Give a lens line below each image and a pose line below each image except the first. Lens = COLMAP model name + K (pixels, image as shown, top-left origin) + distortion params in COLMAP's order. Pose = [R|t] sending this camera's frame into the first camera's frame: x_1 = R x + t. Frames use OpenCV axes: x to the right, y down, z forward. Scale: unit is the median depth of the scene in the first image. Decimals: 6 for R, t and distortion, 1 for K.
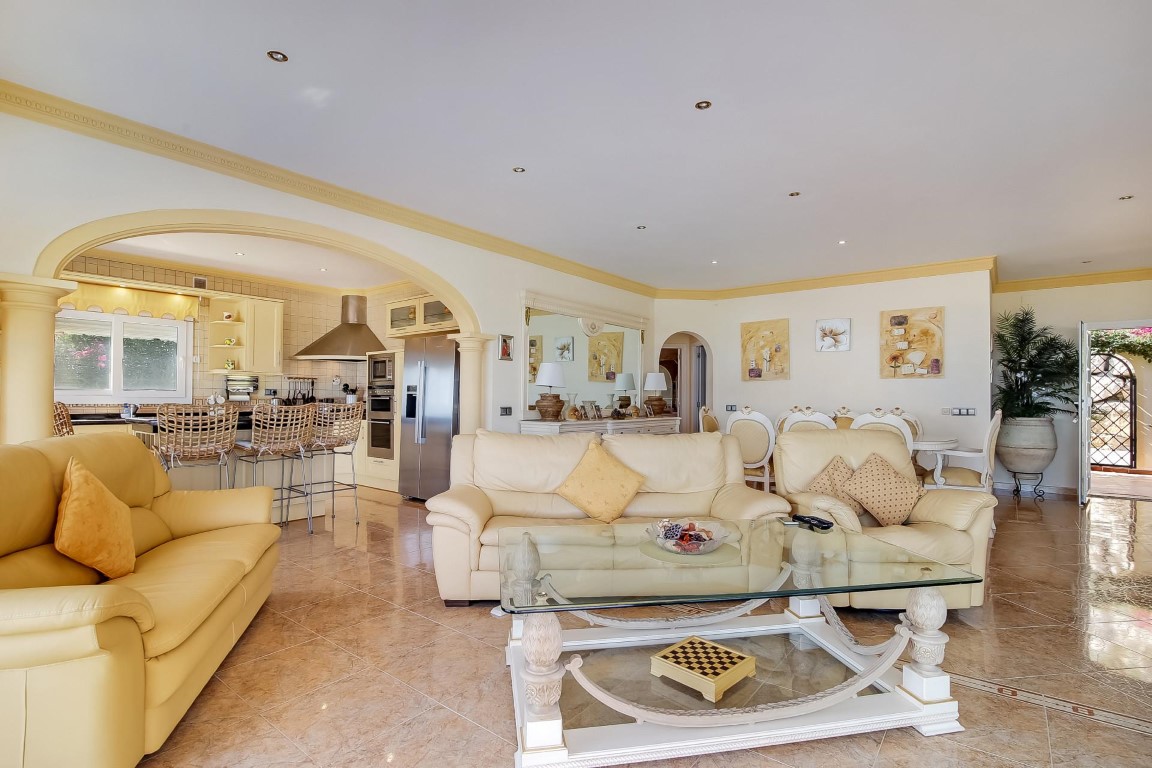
lens RADIAL K [[542.6, 0, 583.6], [0, 542.6, 395.0], [0, 0, 1]] dist [-0.011135, -0.000424]
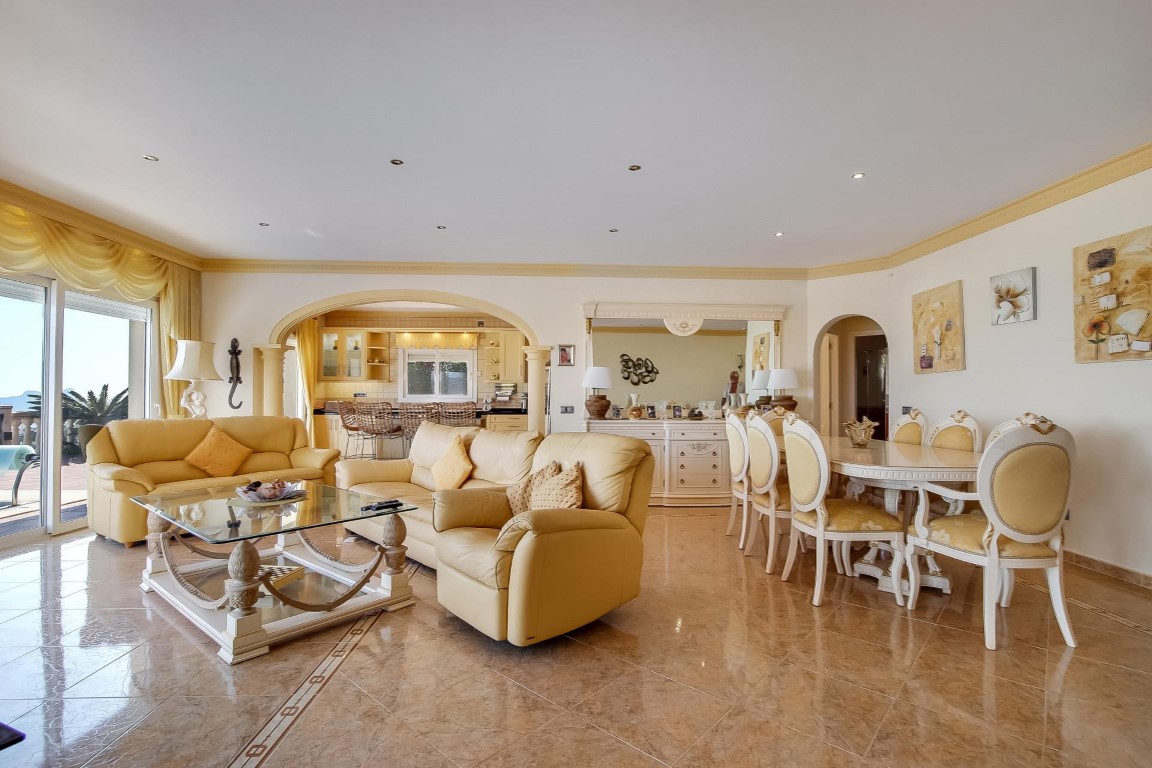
lens RADIAL K [[538.6, 0, 595.6], [0, 538.6, 388.9], [0, 0, 1]] dist [-0.003989, -0.000364]
pose [[0.667896, -0.016124, -0.744080, 0.643044], [0.007478, 0.999860, -0.014955, 0.002428], [0.744217, 0.004424, 0.667923, 0.233410]]
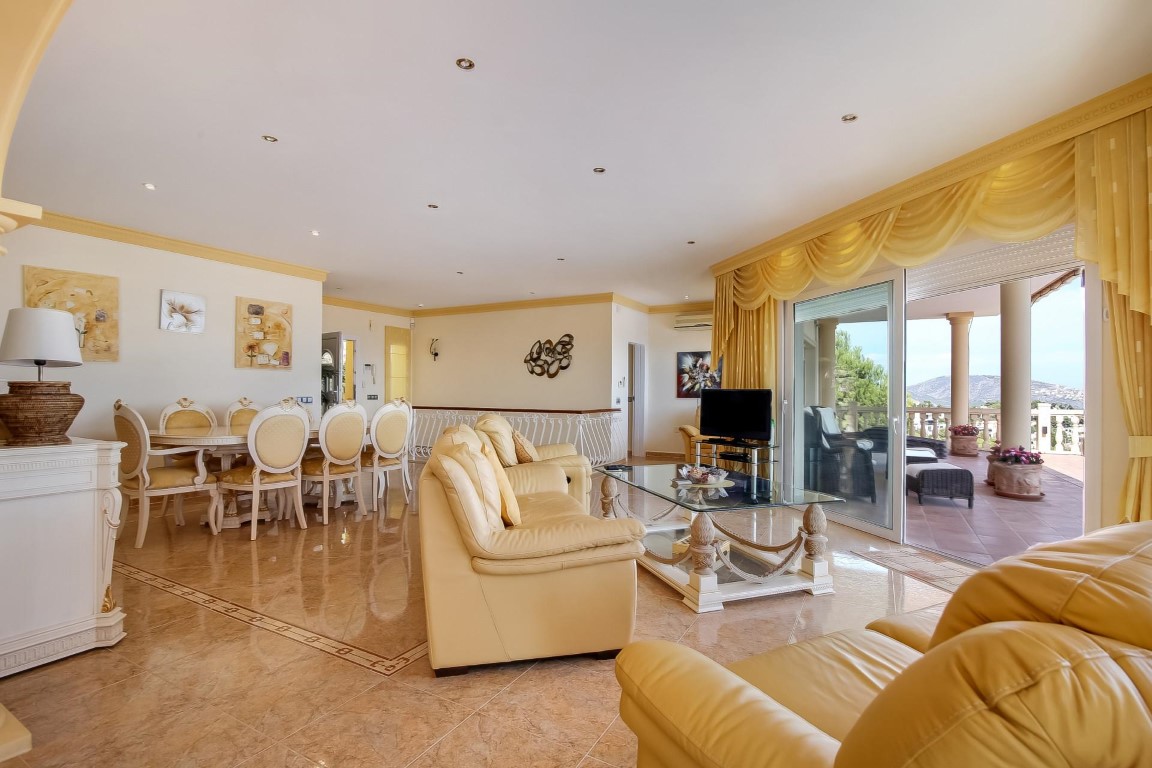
lens RADIAL K [[538.6, 0, 595.6], [0, 538.6, 388.9], [0, 0, 1]] dist [-0.003989, -0.000364]
pose [[-0.175226, -0.002994, 0.984524, -0.497652], [-0.012299, 0.999924, 0.000852, -0.000986], [-0.984451, -0.011959, -0.175249, 0.554823]]
